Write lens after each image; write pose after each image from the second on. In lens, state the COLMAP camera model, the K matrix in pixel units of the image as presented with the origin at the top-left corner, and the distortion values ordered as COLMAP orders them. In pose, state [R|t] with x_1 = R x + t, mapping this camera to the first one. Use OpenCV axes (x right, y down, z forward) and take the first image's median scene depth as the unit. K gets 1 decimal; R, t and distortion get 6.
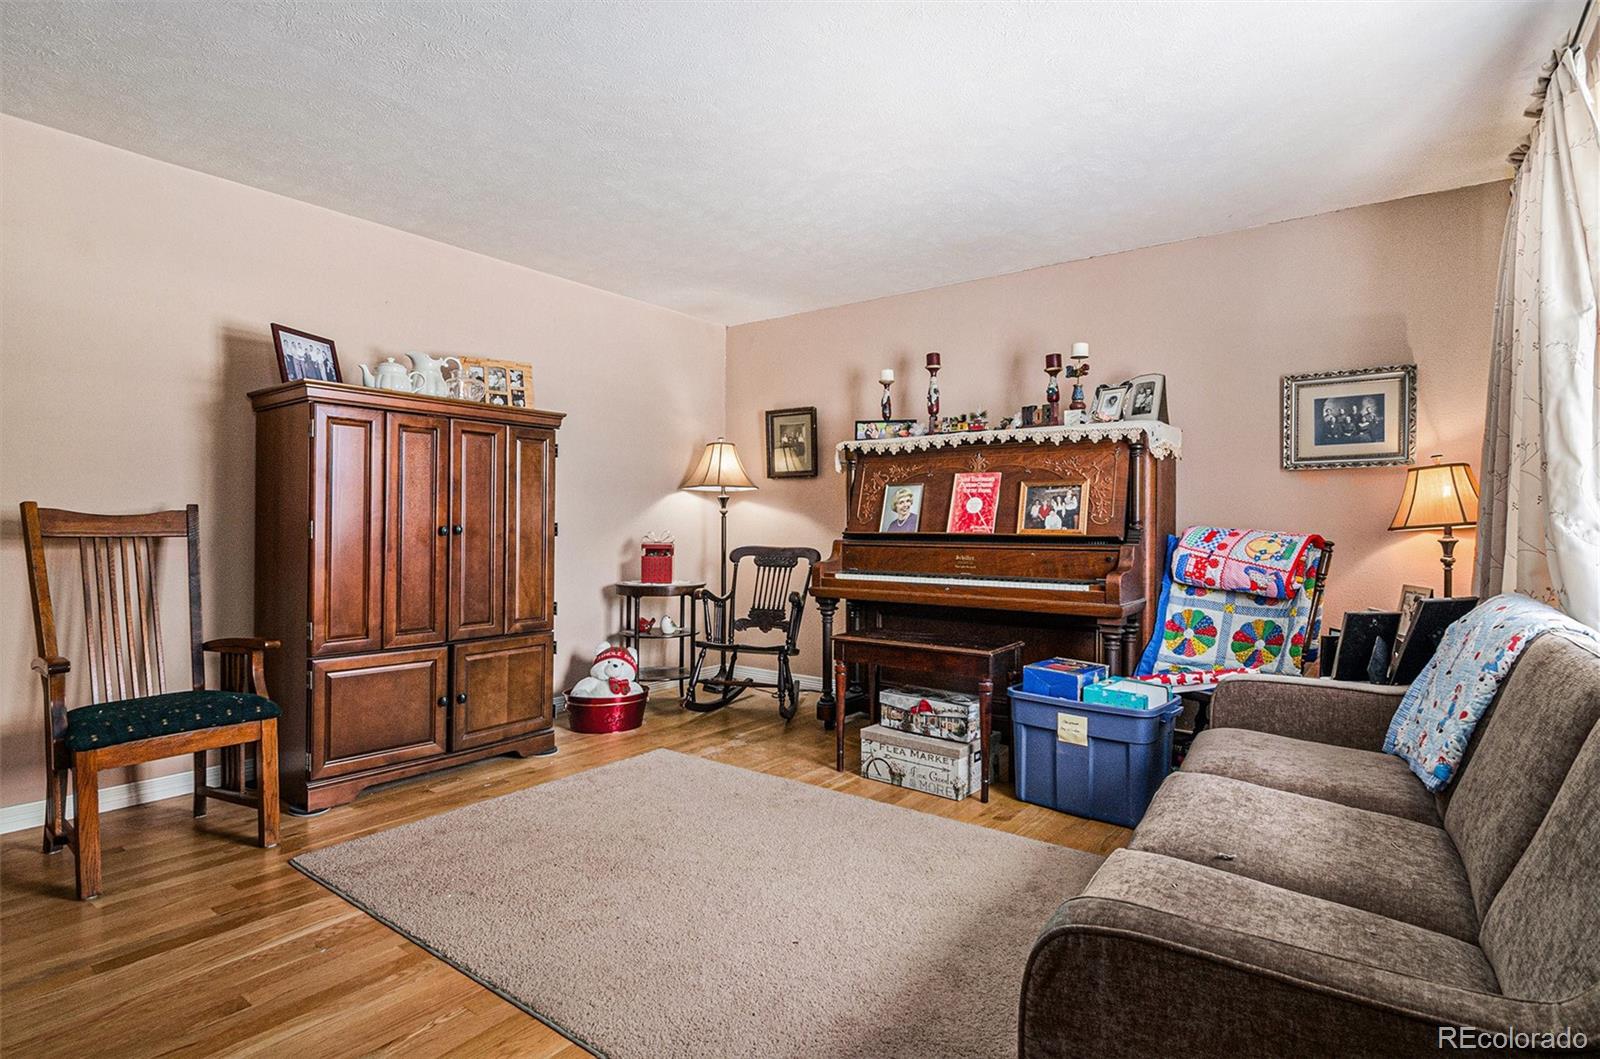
lens RADIAL K [[809.6, 0, 809.9], [0, 809.6, 532.9], [0, 0, 1]] dist [-0.005078, -0.007370]
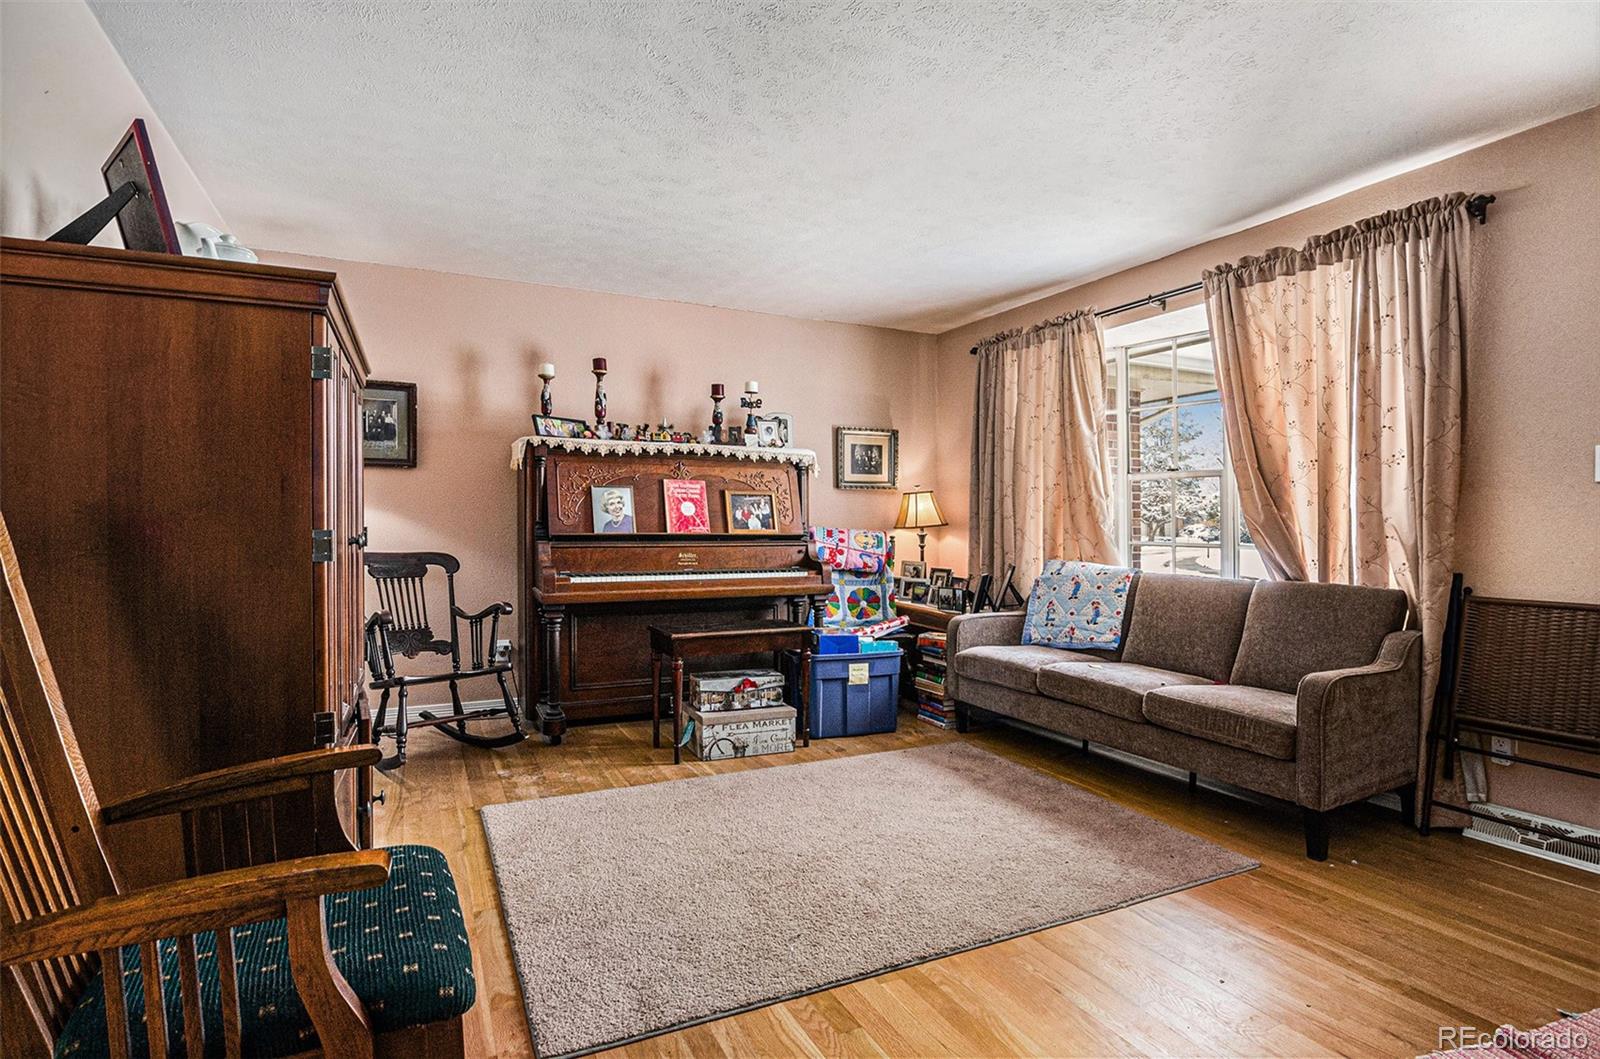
lens RADIAL K [[809.6, 0, 804.8], [0, 809.6, 531.1], [0, 0, 1]] dist [-0.005078, -0.007370]
pose [[0.454974, -0.012361, 0.890419, -0.780204], [0.003046, 0.999919, 0.012325, -0.017230], [-0.890499, -0.002896, 0.454975, 0.364942]]
